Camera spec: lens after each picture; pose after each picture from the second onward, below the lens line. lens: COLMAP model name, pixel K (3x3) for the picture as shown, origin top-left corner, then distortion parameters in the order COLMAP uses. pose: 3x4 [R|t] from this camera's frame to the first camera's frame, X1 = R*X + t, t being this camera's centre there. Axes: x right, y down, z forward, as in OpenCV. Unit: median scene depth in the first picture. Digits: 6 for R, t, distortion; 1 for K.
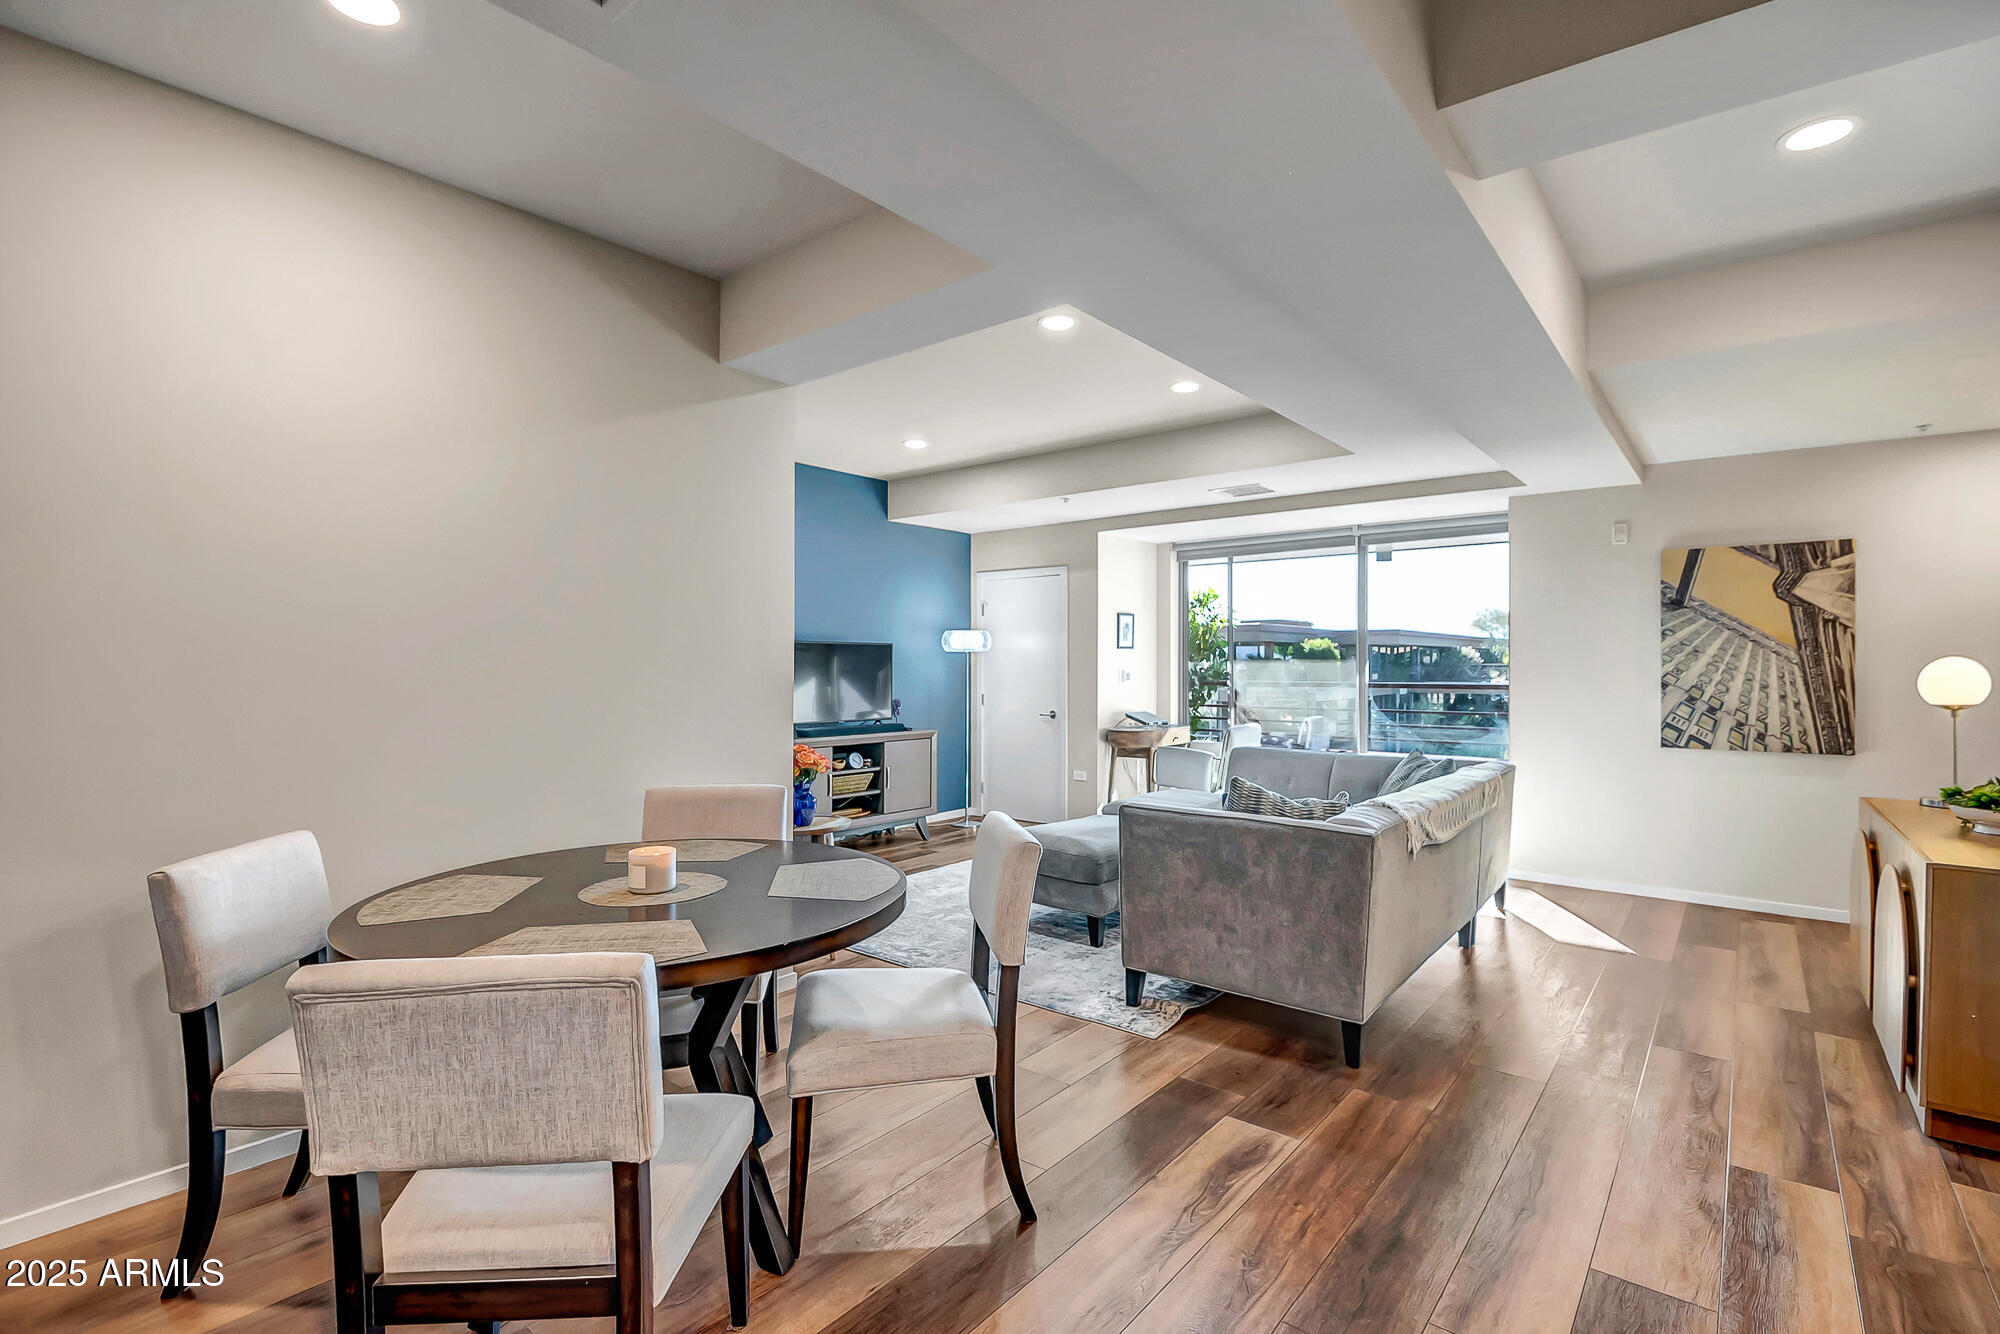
lens RADIAL K [[899.3, 0, 1000.0], [0, 899.3, 667.0], [0, 0, 1]] dist [-0.000157, -0.000053]
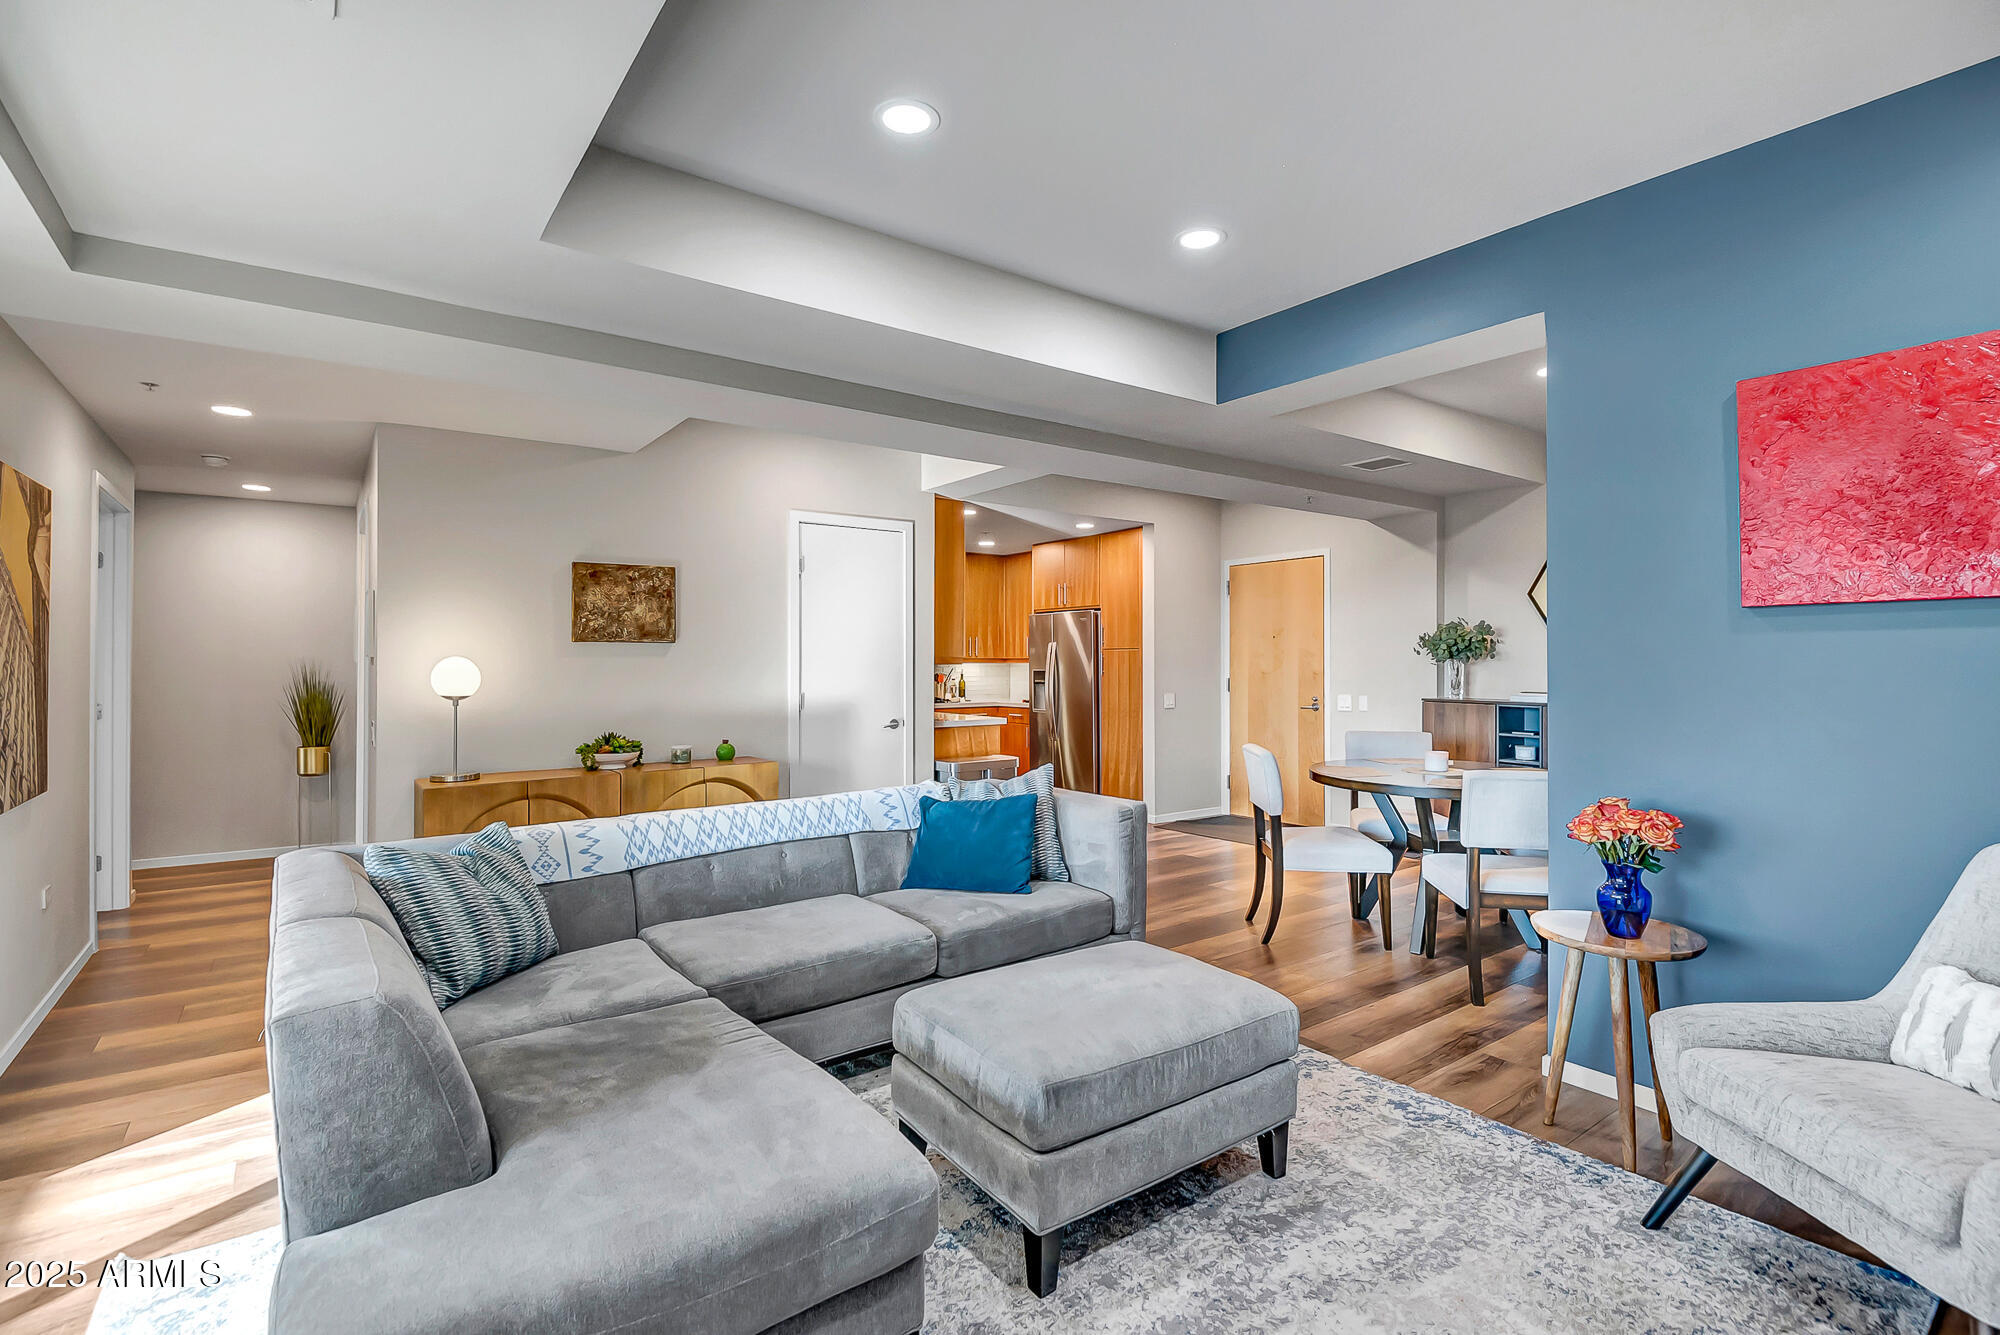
lens RADIAL K [[942.6, 0, 1000.0], [0, 942.6, 667.5], [0, 0, 1]] dist [-0.000421, -0.000020]
pose [[-0.969775, -0.002339, 0.243989, 0.029726], [0.001092, 0.999902, 0.013922, -0.010562], [-0.243998, 0.013768, -0.969678, 1.666155]]
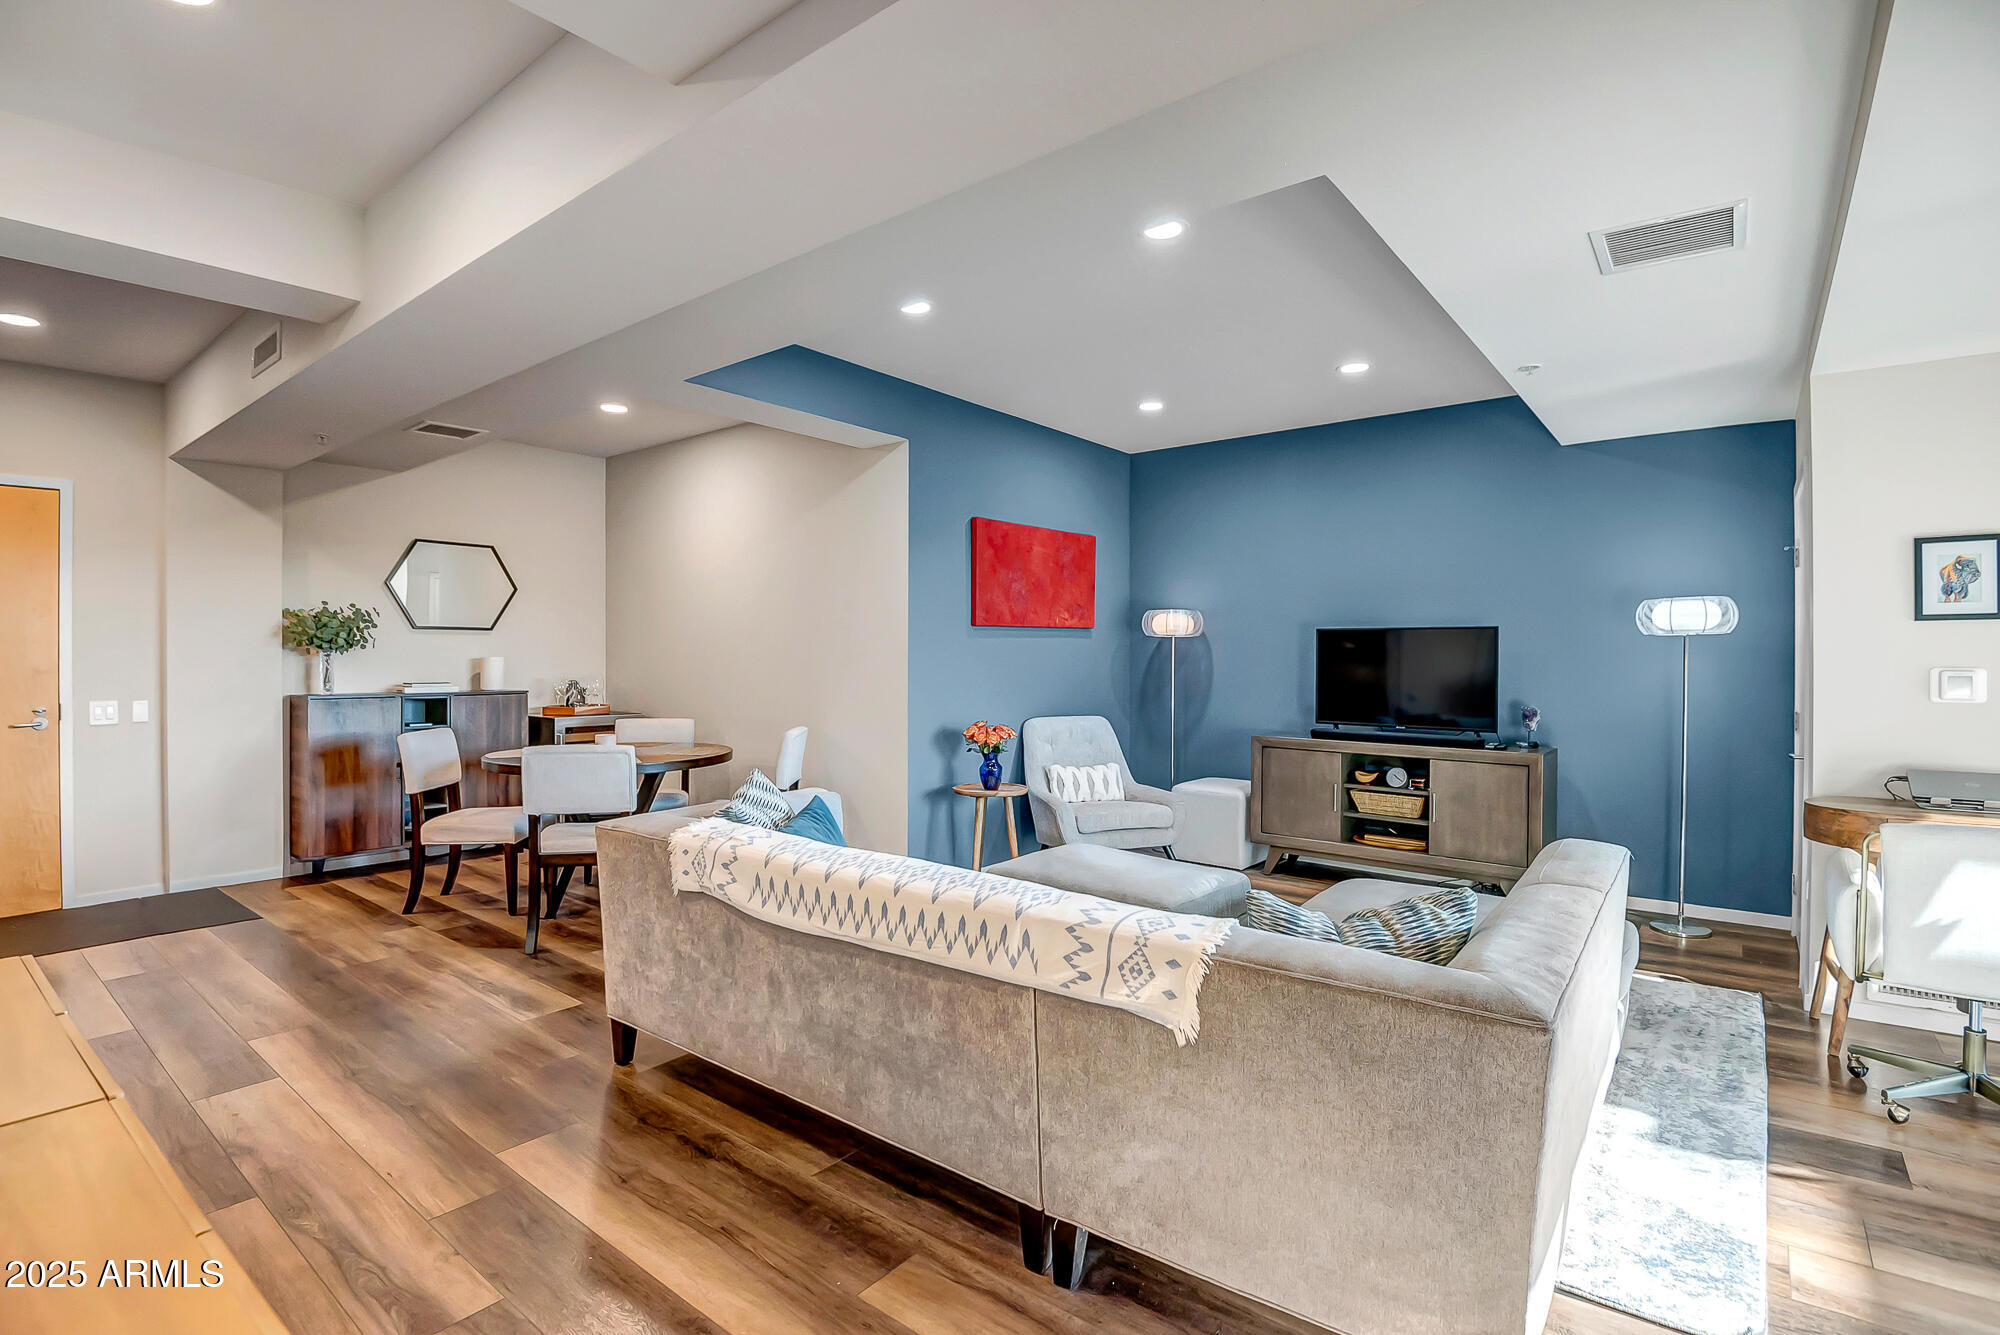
lens RADIAL K [[942.6, 0, 1000.0], [0, 942.6, 667.5], [0, 0, 1]] dist [-0.000421, -0.000020]
pose [[0.017302, 0.024477, -0.999551, 0.997356], [-0.006390, 0.999683, 0.024369, -0.014065], [0.999830, 0.005966, 0.017453, 0.976106]]
